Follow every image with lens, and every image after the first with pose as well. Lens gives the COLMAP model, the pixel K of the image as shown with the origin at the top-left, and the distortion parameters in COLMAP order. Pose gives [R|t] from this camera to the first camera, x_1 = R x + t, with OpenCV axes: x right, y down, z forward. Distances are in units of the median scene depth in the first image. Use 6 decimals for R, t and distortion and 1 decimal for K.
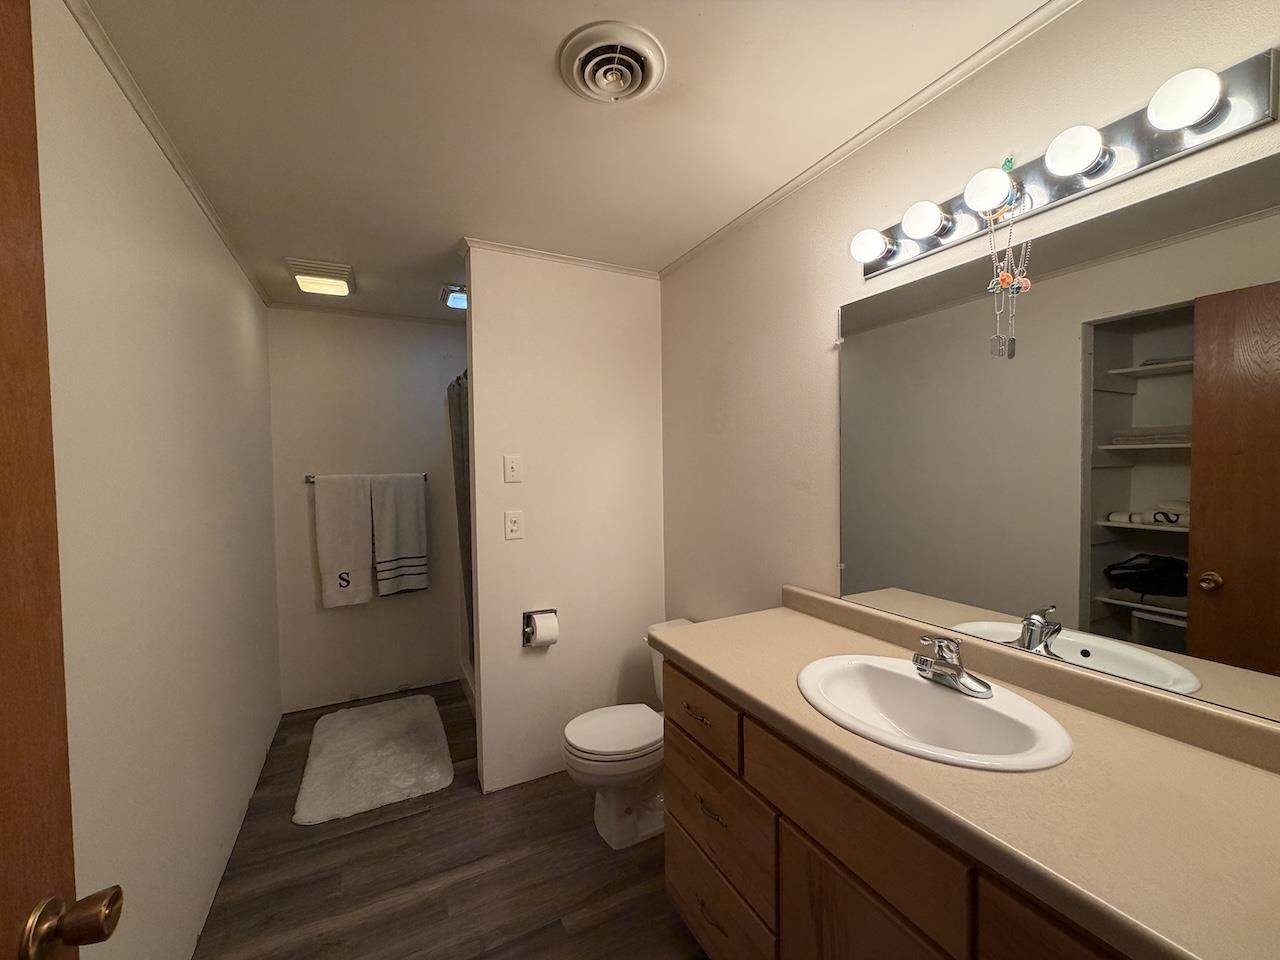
lens RADIAL K [[509.3, 0, 637.4], [0, 509.3, 483.9], [0, 0, 1]] dist [0.001447, -0.000482]
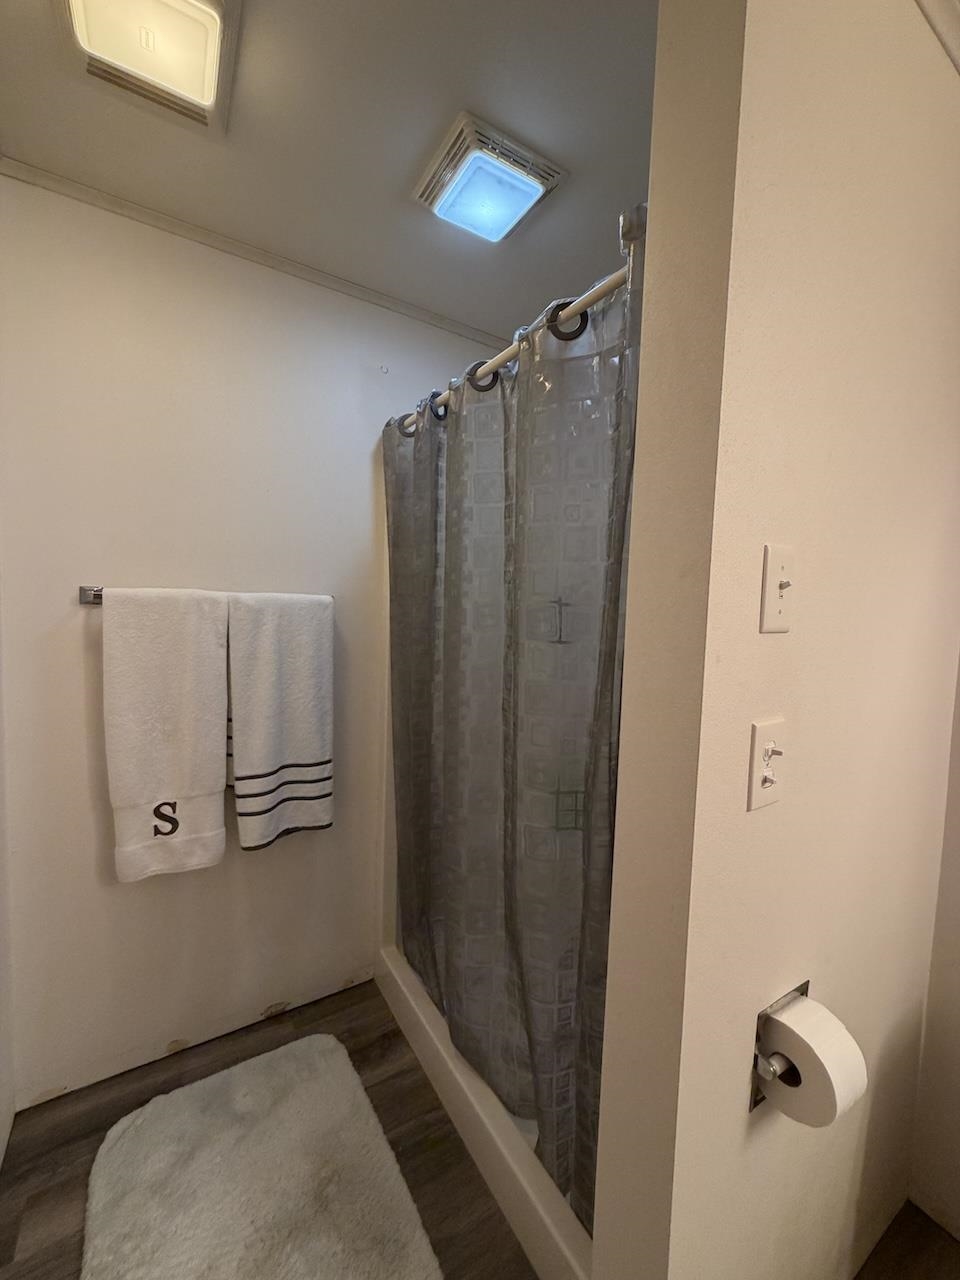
lens RADIAL K [[509.3, 0, 482.0], [0, 509.3, 639.5], [0, 0, 1]] dist [0.001447, -0.000482]
pose [[0.995131, 0.041887, 0.089219, -0.331945], [-0.044647, 0.998577, 0.029168, 0.001101], [-0.087870, -0.033009, 0.995585, 0.512083]]
